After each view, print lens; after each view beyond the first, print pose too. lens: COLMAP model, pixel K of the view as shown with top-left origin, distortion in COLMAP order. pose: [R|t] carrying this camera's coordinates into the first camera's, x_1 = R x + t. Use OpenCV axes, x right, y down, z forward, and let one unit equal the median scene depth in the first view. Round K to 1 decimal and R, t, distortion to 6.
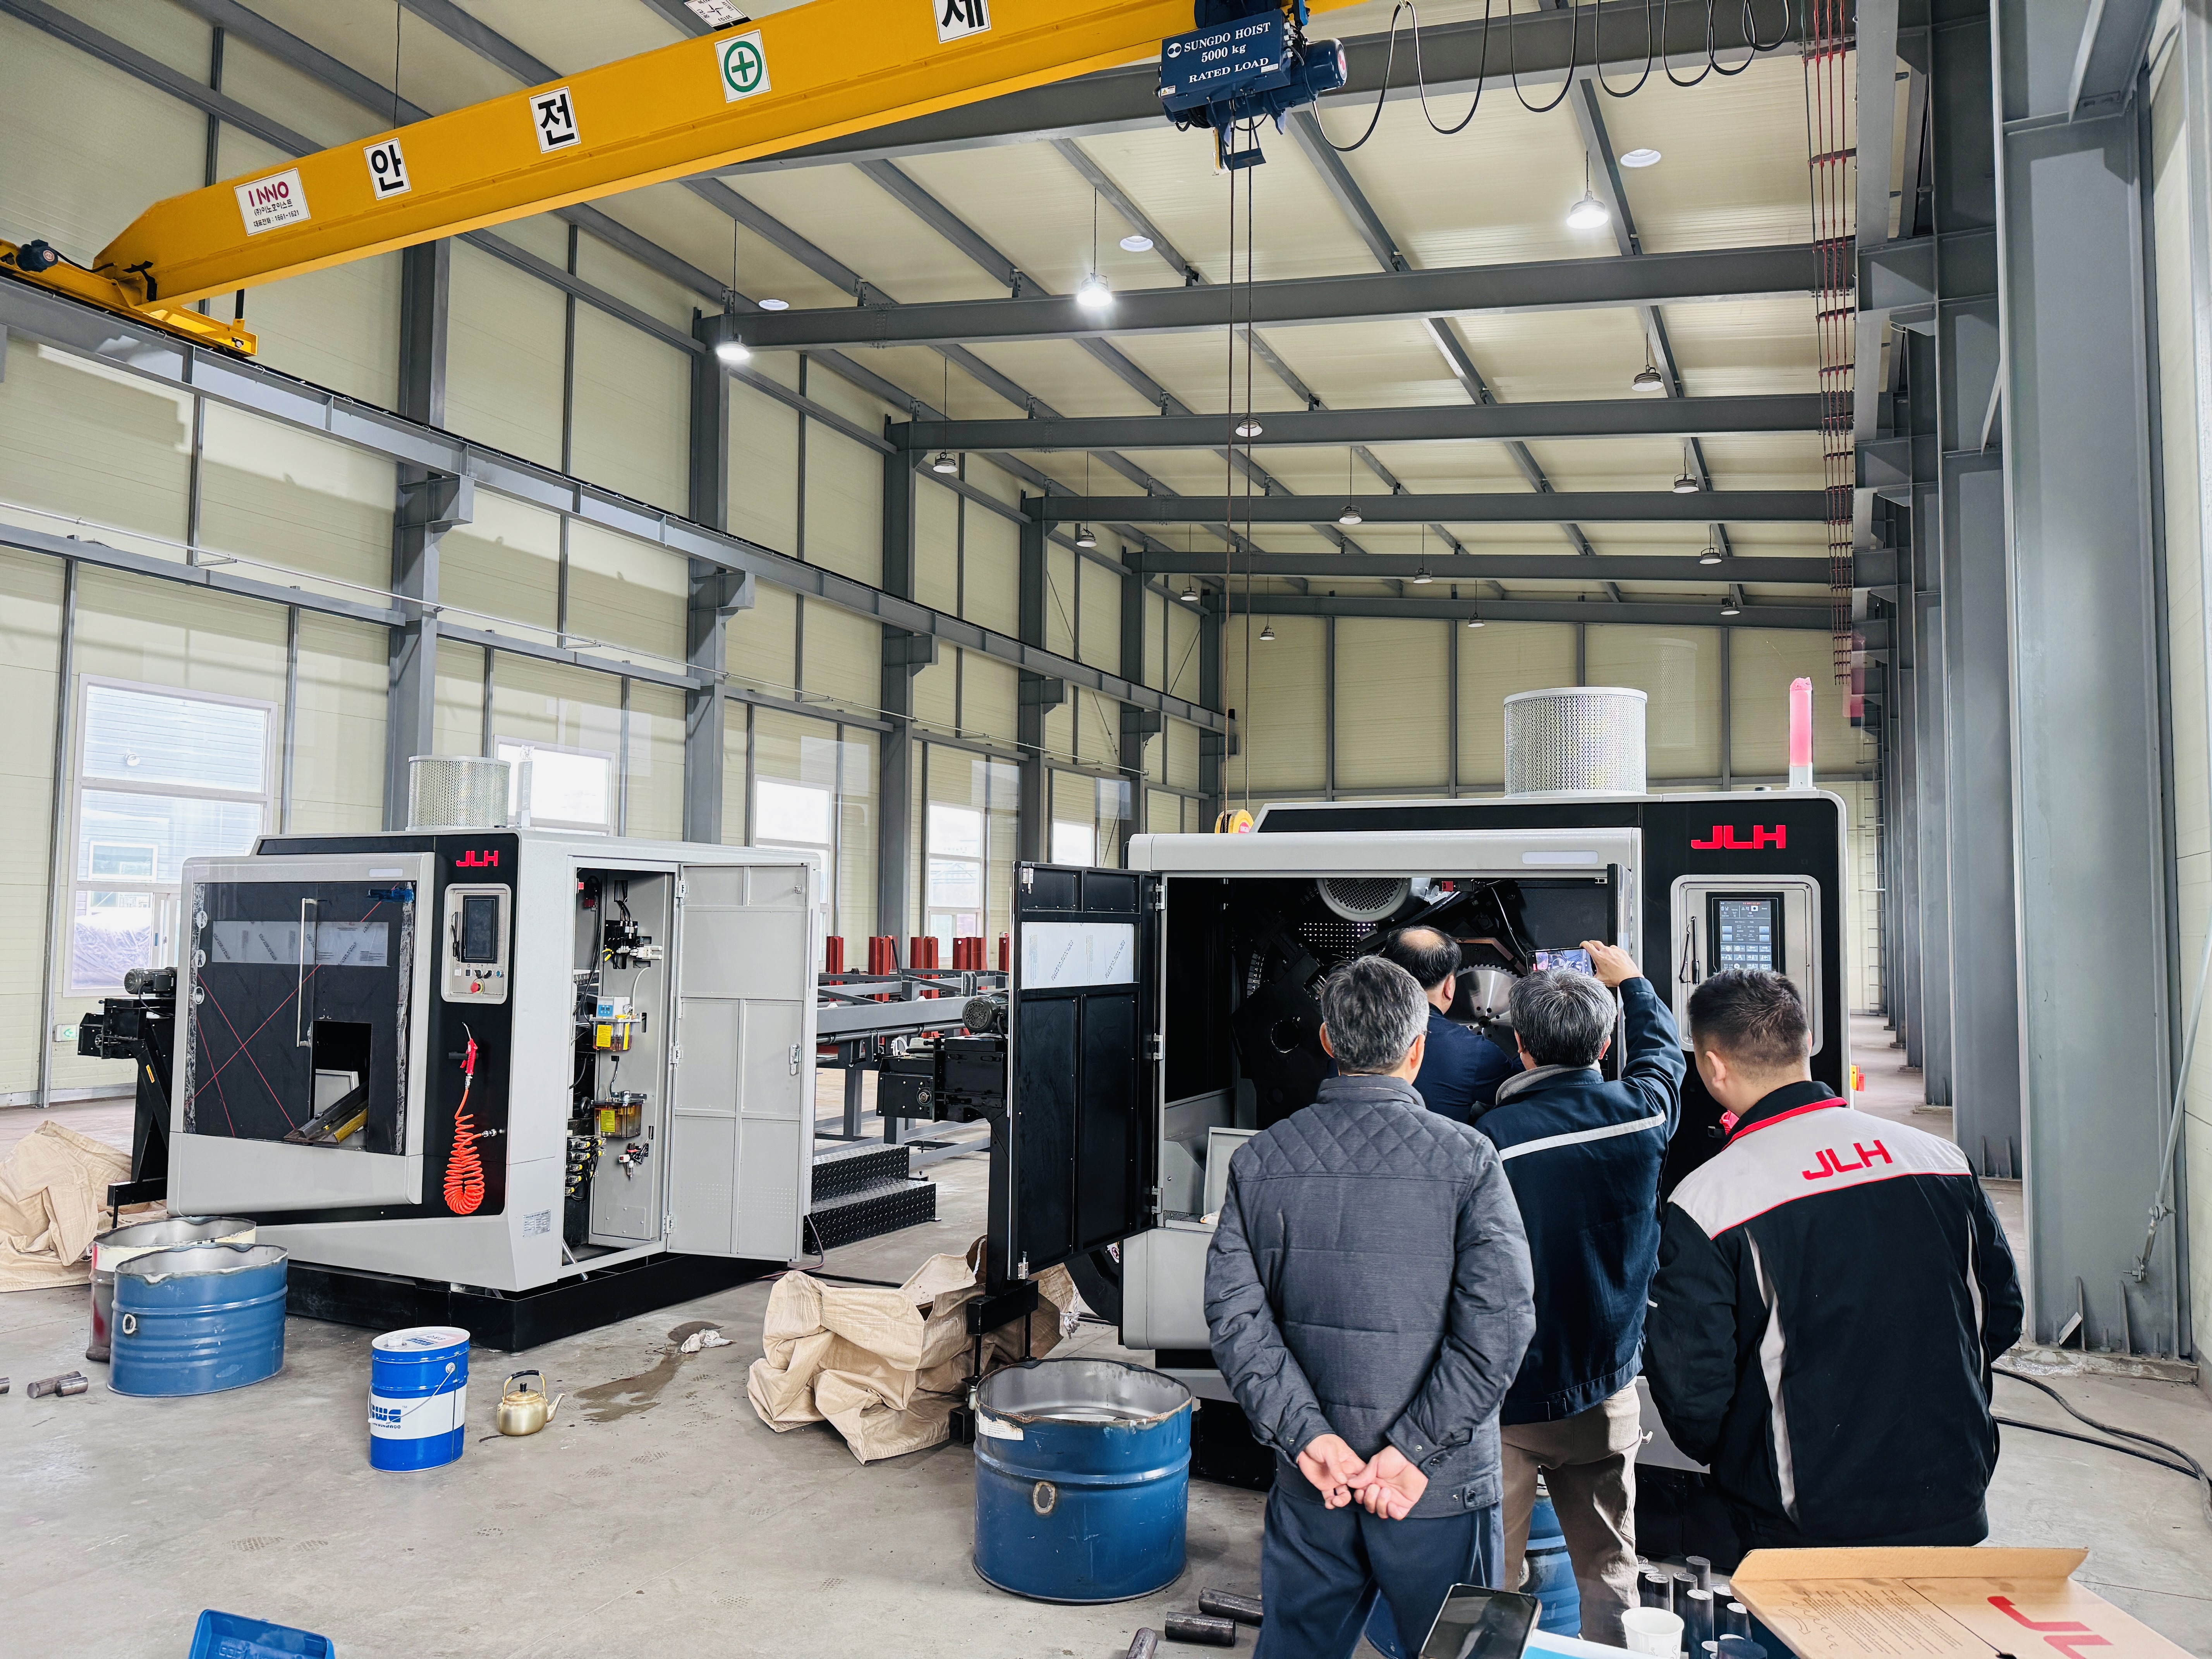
lens RADIAL K [[1525.8, 0, 1106.0], [0, 1525.8, 829.5], [0, 0, 1]] dist [0.002449, 0.001407]
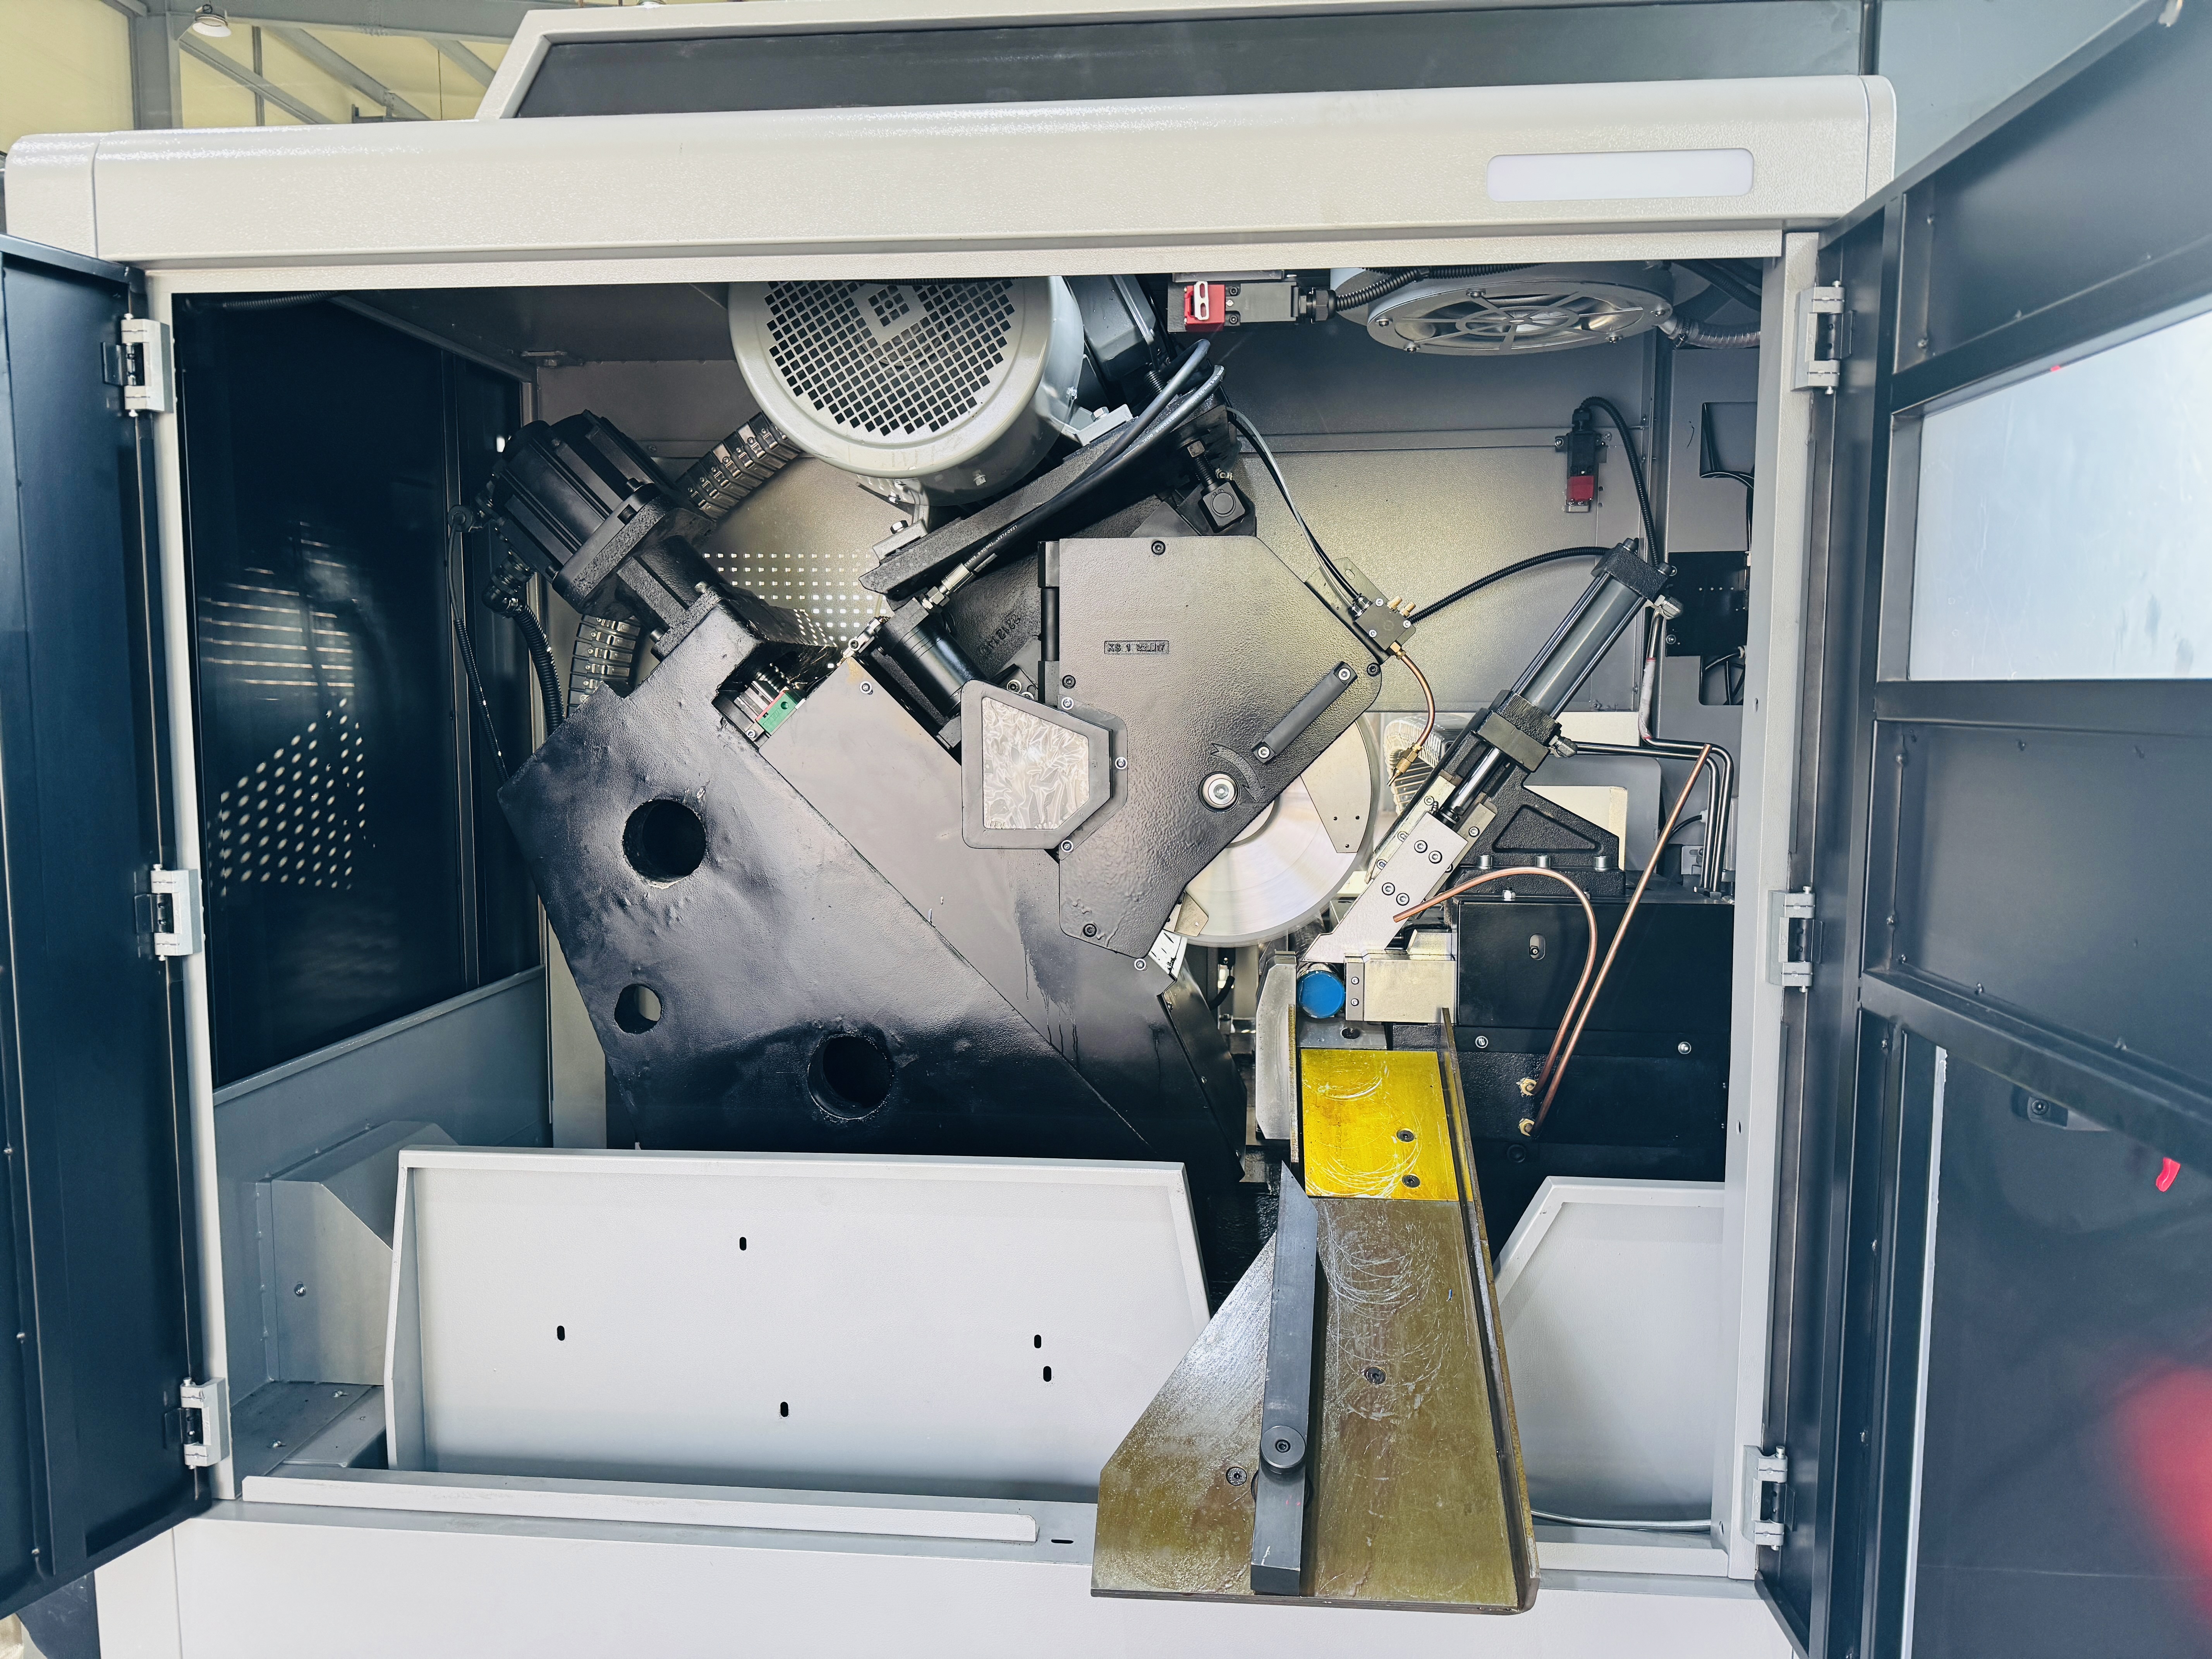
lens RADIAL K [[1525.8, 0, 1106.0], [0, 1525.8, 829.5], [0, 0, 1]] dist [0.002449, 0.001407]
pose [[0.937033, -0.041838, 0.346725, 0.097588], [-0.011027, 0.988759, 0.149108, 0.083762], [-0.349065, -0.143543, 0.926039, 0.678088]]
